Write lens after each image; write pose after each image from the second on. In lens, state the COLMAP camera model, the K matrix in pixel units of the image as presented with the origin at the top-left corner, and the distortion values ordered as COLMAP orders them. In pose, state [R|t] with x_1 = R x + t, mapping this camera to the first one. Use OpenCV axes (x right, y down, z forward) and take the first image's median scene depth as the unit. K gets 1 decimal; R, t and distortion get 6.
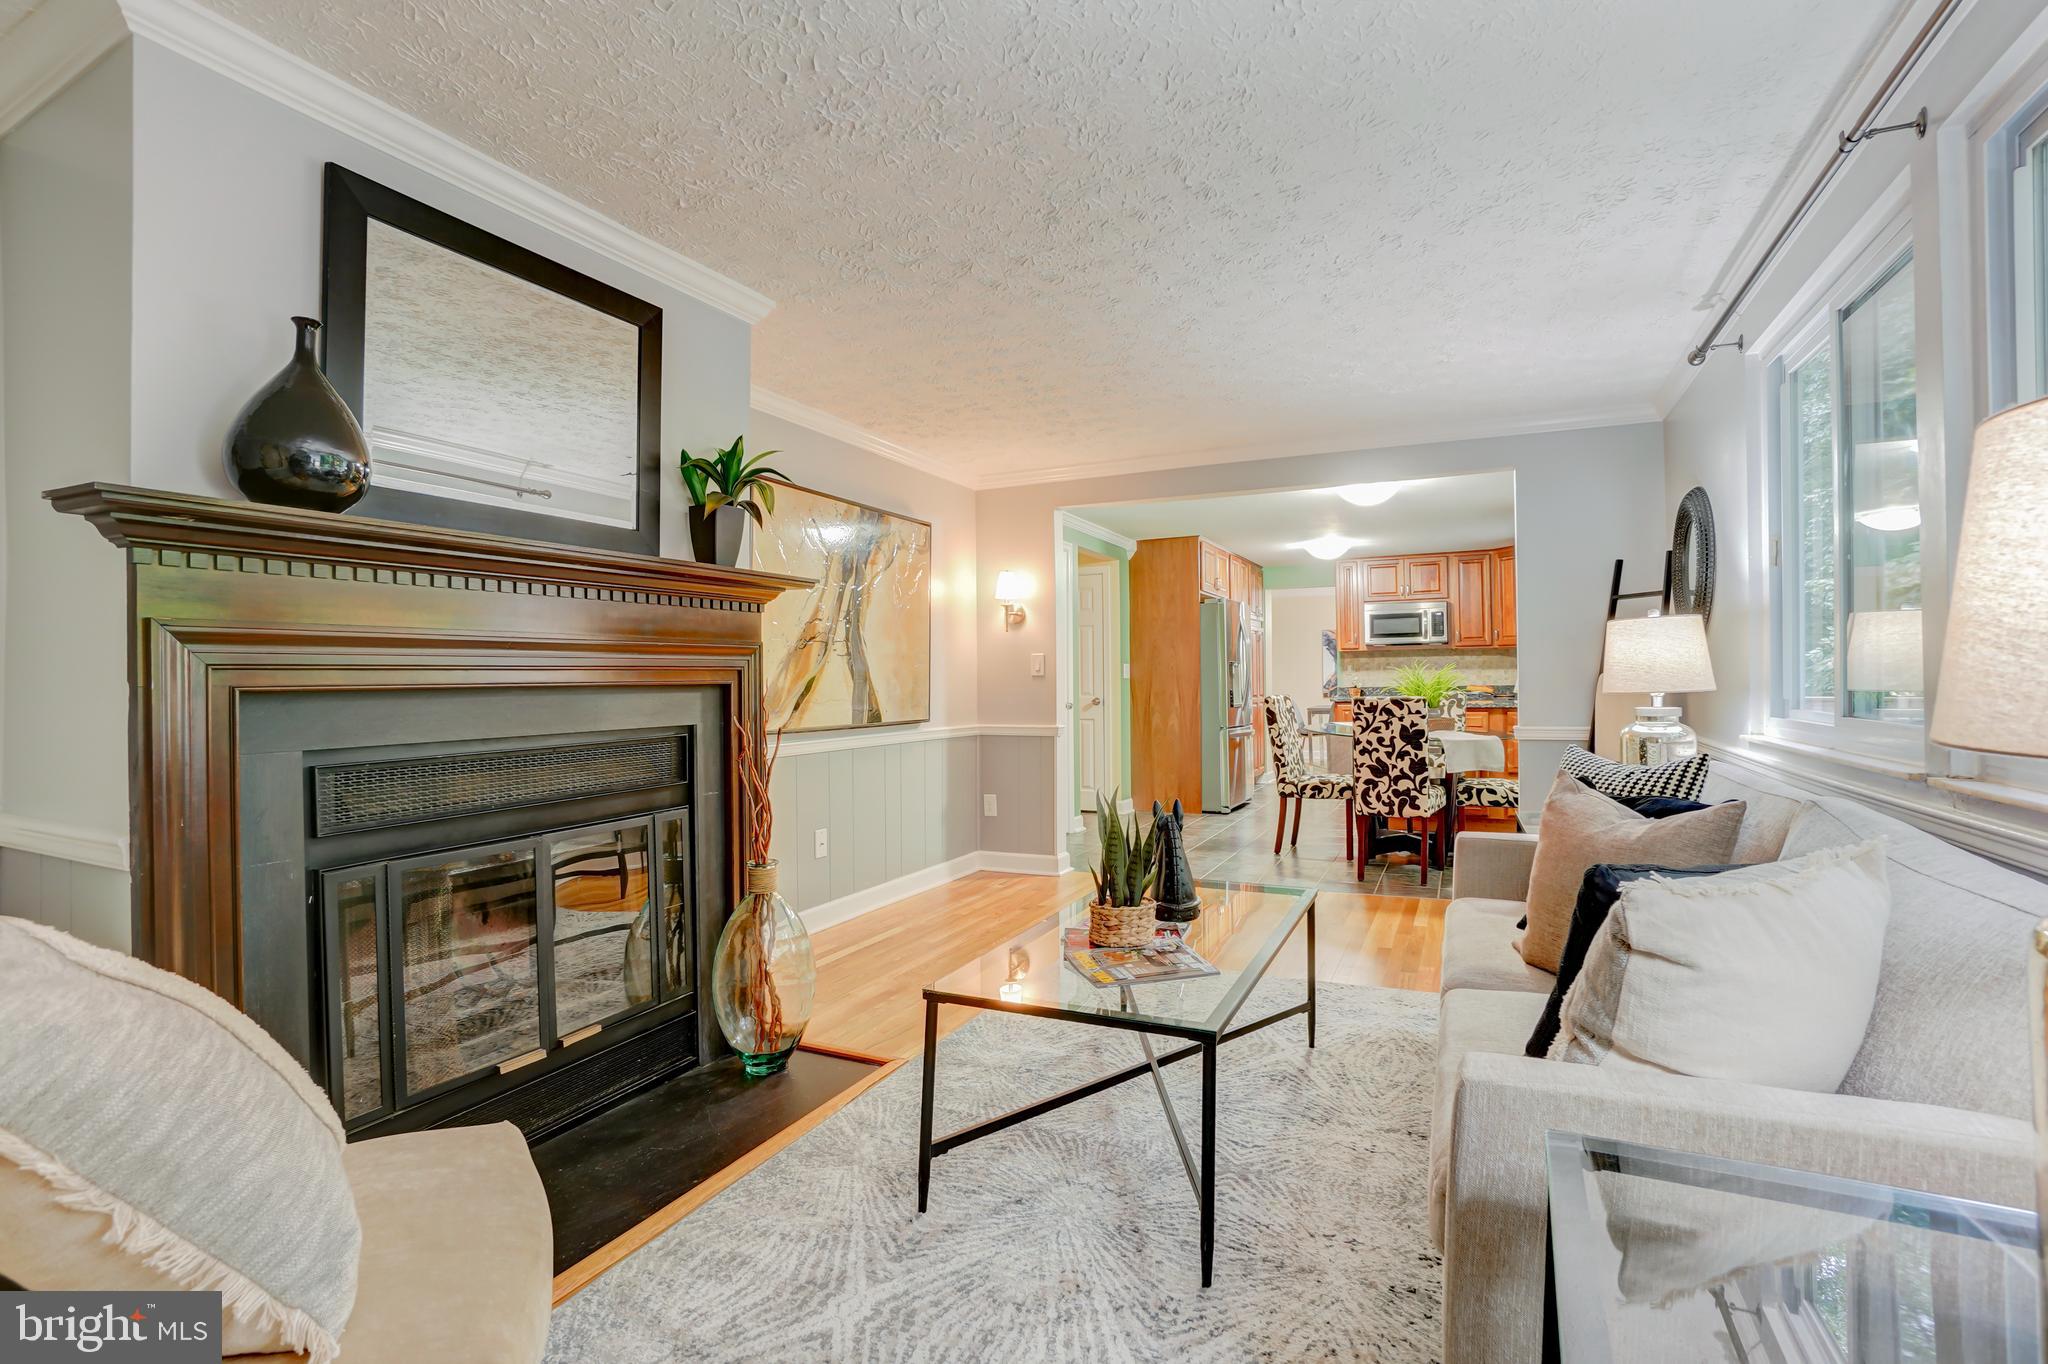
lens RADIAL K [[900.1, 0, 1024.0], [0, 900.1, 682.0], [0, 0, 1]] dist [-0.074295, -0.000020]
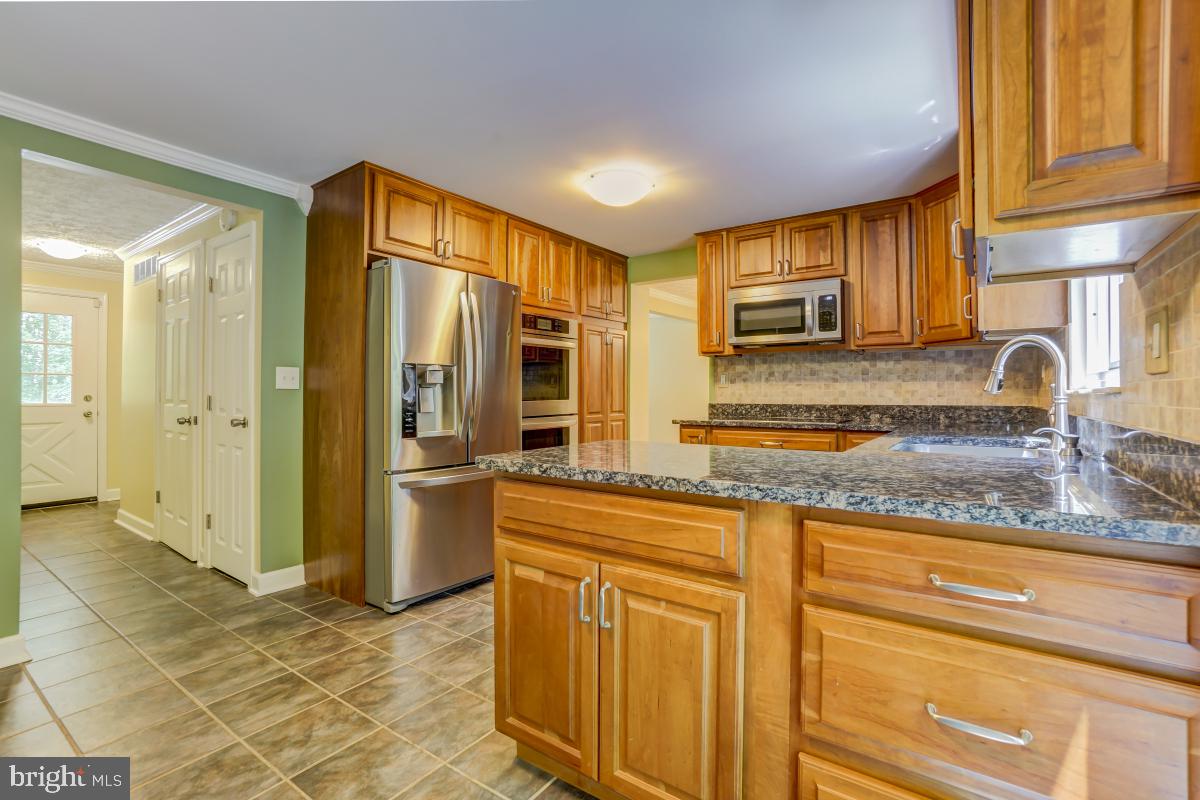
lens RADIAL K [[537.2, 0, 594.6], [0, 537.2, 390.3], [0, 0, 1]] dist [-0.049152, 0.014394]
pose [[0.988412, 0.008547, -0.151552, 0.351272], [-0.009093, 0.999954, -0.002908, -0.003683], [0.151520, 0.004252, 0.988445, 0.566733]]
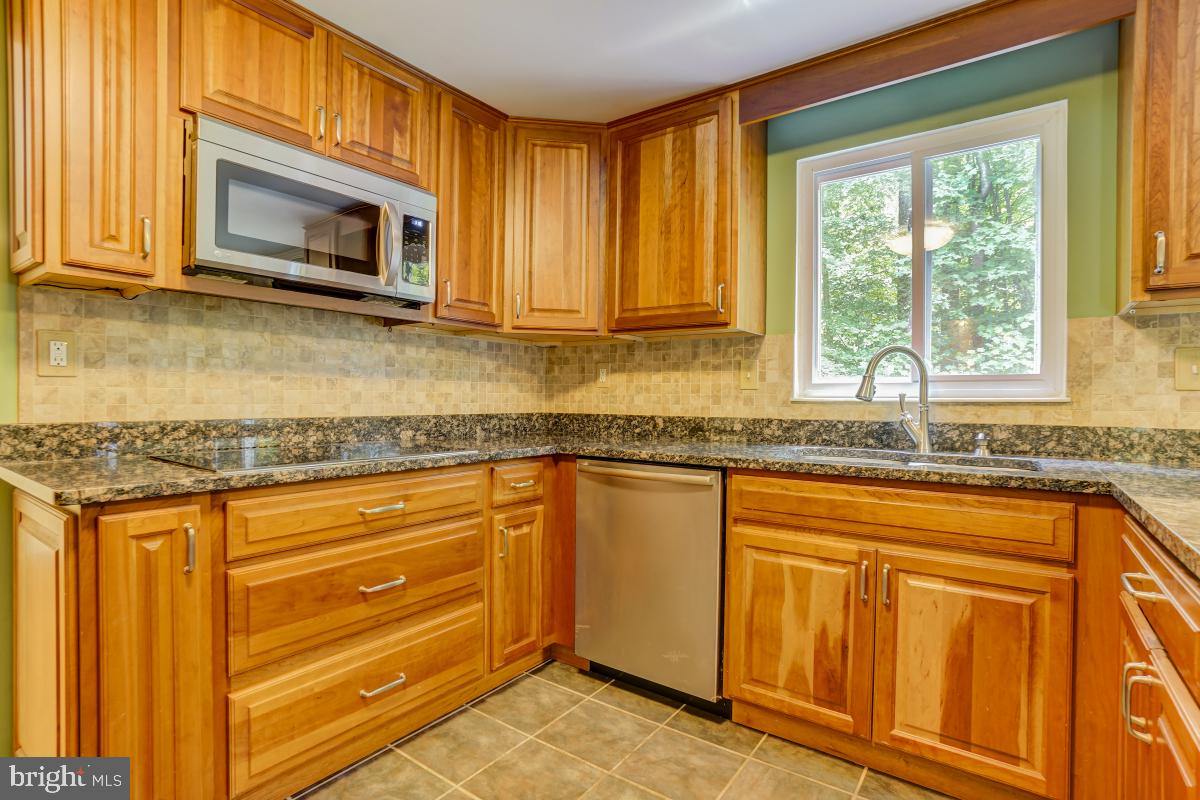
lens RADIAL K [[585.4, 0, 648.0], [0, 585.4, 399.8], [0, 0, 1]] dist [-0.029929, 0.010441]
pose [[0.139312, 0.009420, 0.990204, 0.238559], [-0.010700, 0.999911, -0.008007, -0.002065], [-0.990191, -0.009480, 0.139400, 0.863680]]
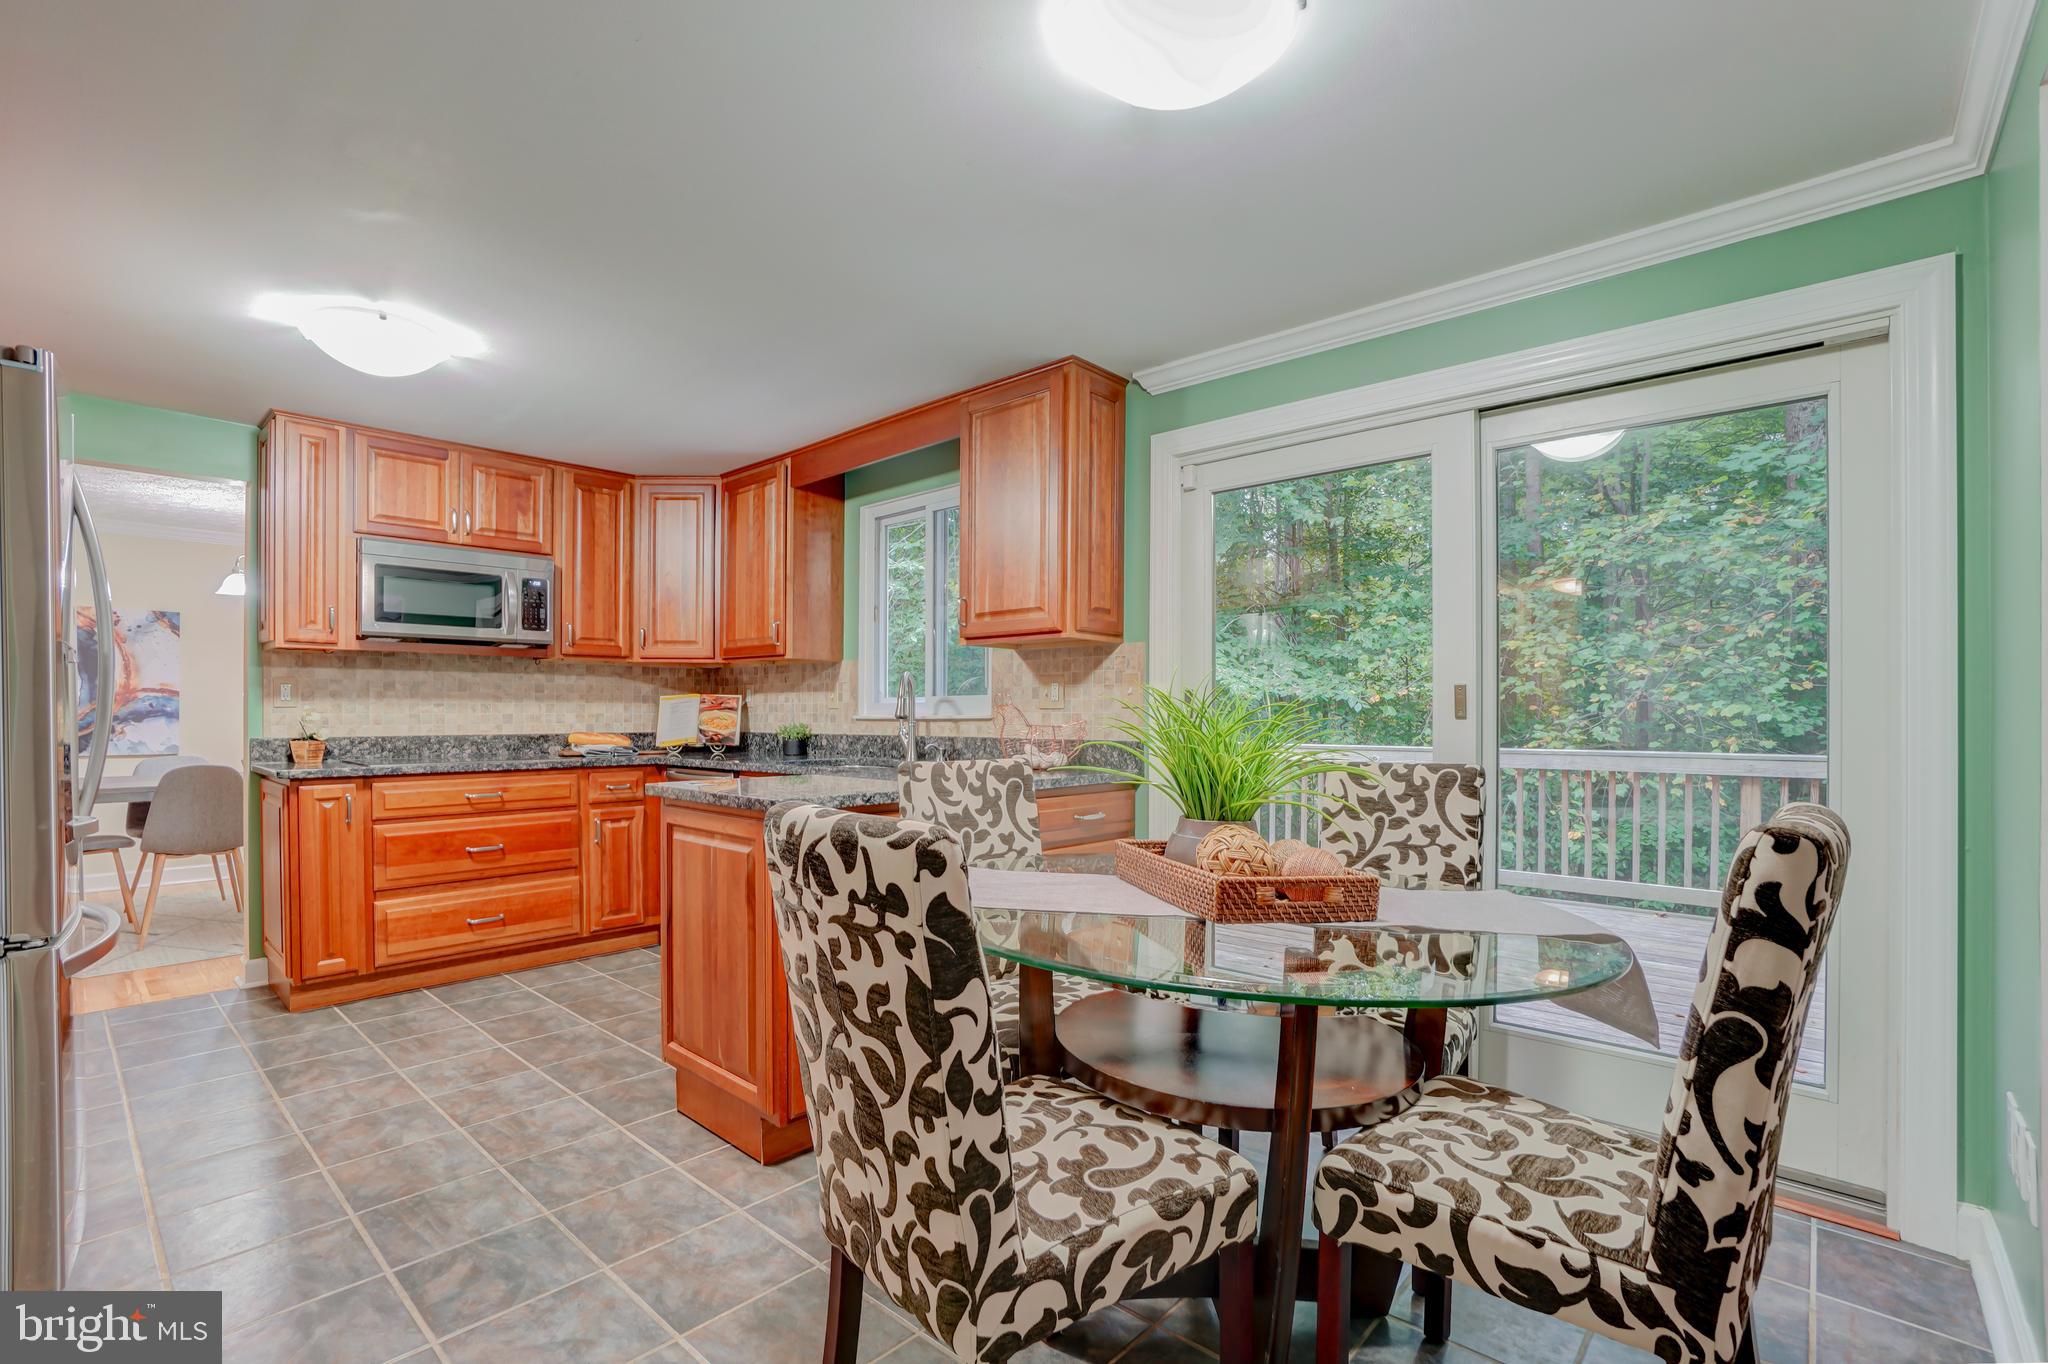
lens RADIAL K [[925.3, 0, 1022.9], [0, 925.3, 713.1], [0, 0, 1]] dist [-0.002753, -0.000094]
pose [[0.294204, 0.010346, 0.955687, 0.066522], [-0.004072, 0.999946, -0.009572, -0.003249], [-0.955734, -0.001076, 0.294231, 0.596068]]
